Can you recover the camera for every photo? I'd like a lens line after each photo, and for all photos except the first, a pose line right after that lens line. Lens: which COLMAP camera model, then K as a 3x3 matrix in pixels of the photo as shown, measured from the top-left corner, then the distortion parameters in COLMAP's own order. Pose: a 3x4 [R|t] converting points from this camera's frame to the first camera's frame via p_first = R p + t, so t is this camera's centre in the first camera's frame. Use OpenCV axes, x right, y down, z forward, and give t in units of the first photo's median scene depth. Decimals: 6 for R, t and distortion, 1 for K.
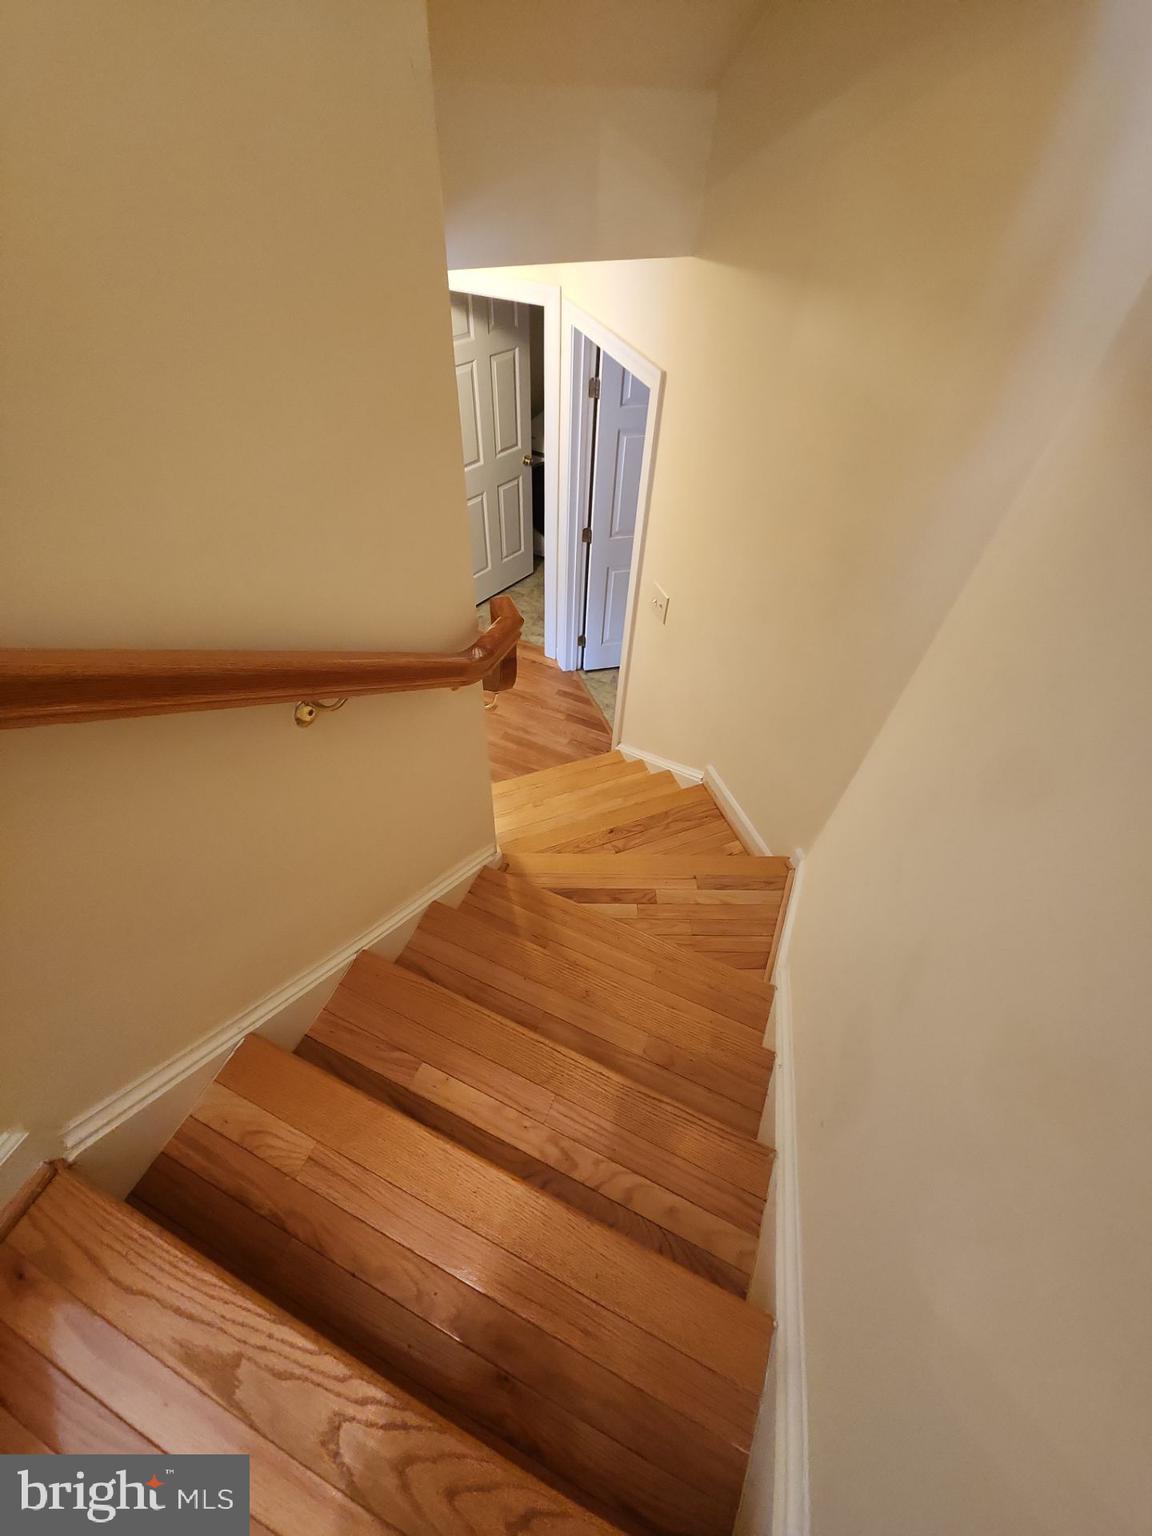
lens RADIAL K [[611.0, 0, 571.1], [0, 611.0, 762.4], [0, 0, 1]] dist [0.001815, -0.005985]
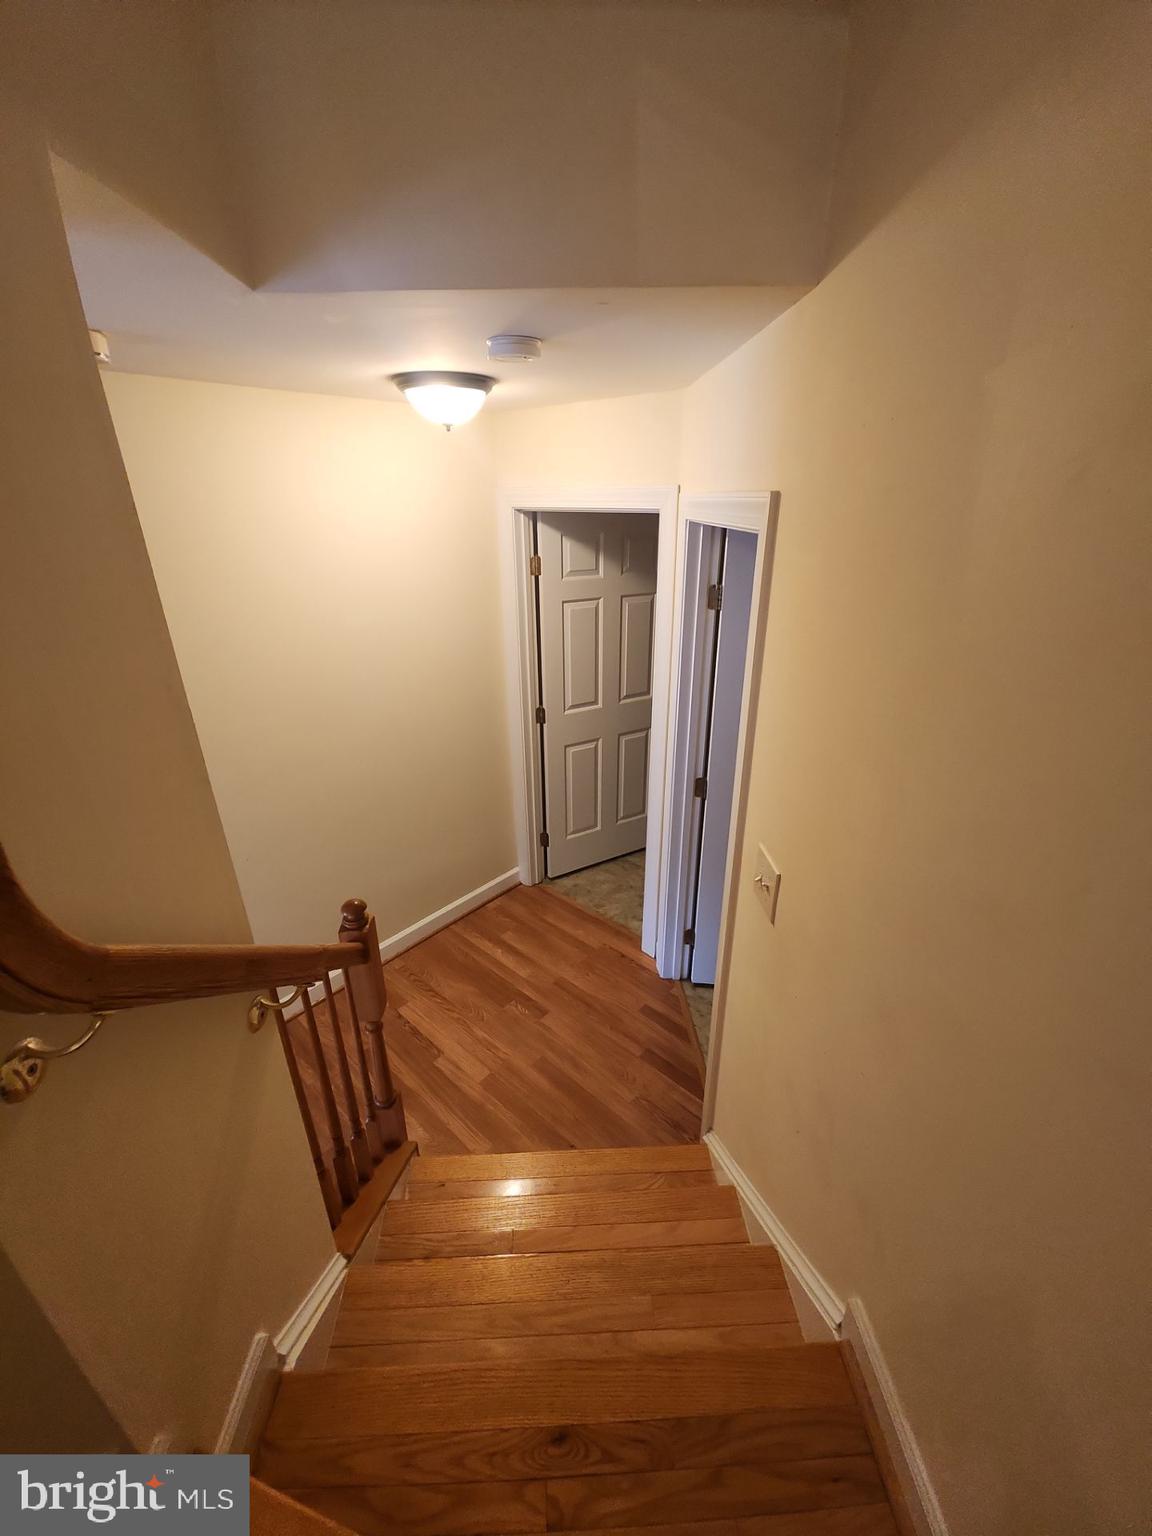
lens RADIAL K [[611.0, 0, 571.1], [0, 611.0, 762.4], [0, 0, 1]] dist [0.001815, -0.005985]
pose [[0.942818, 0.089681, -0.321017, 0.131977], [-0.223112, 0.885328, -0.407941, -0.090013], [0.247621, 0.456237, 0.854711, 0.414595]]
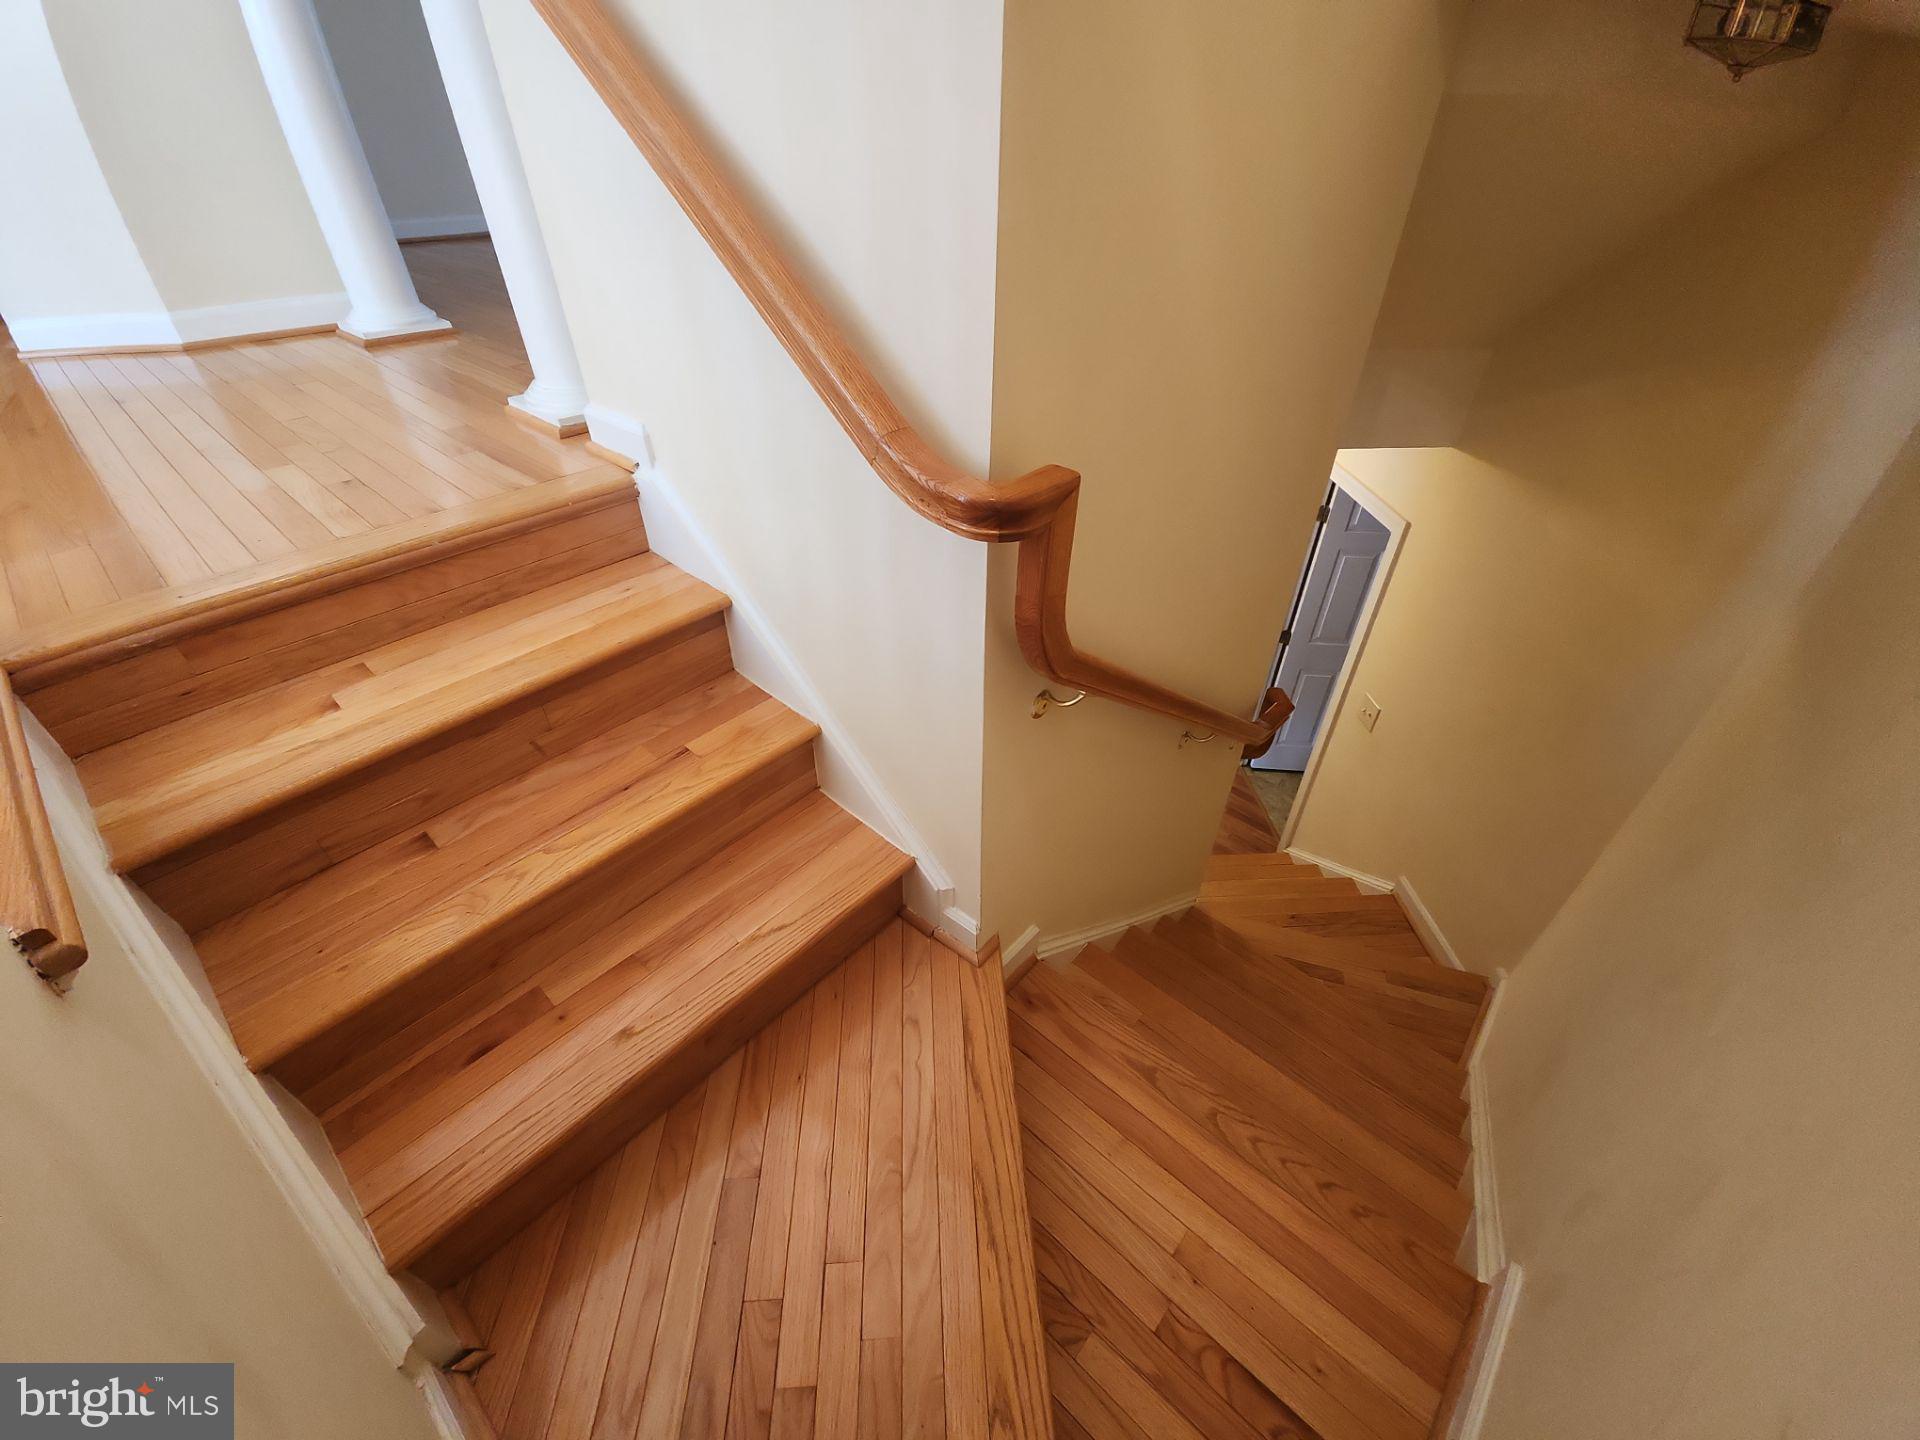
lens RADIAL K [[757.3, 0, 960.0], [0, 757.3, 720.0], [0, 0, 1]] dist [-0.000575, -0.000057]
pose [[0.949073, 0.168555, -0.266174, -0.156460], [-0.217763, 0.961507, -0.167581, 0.110421], [0.227682, 0.217010, 0.949246, -0.355470]]
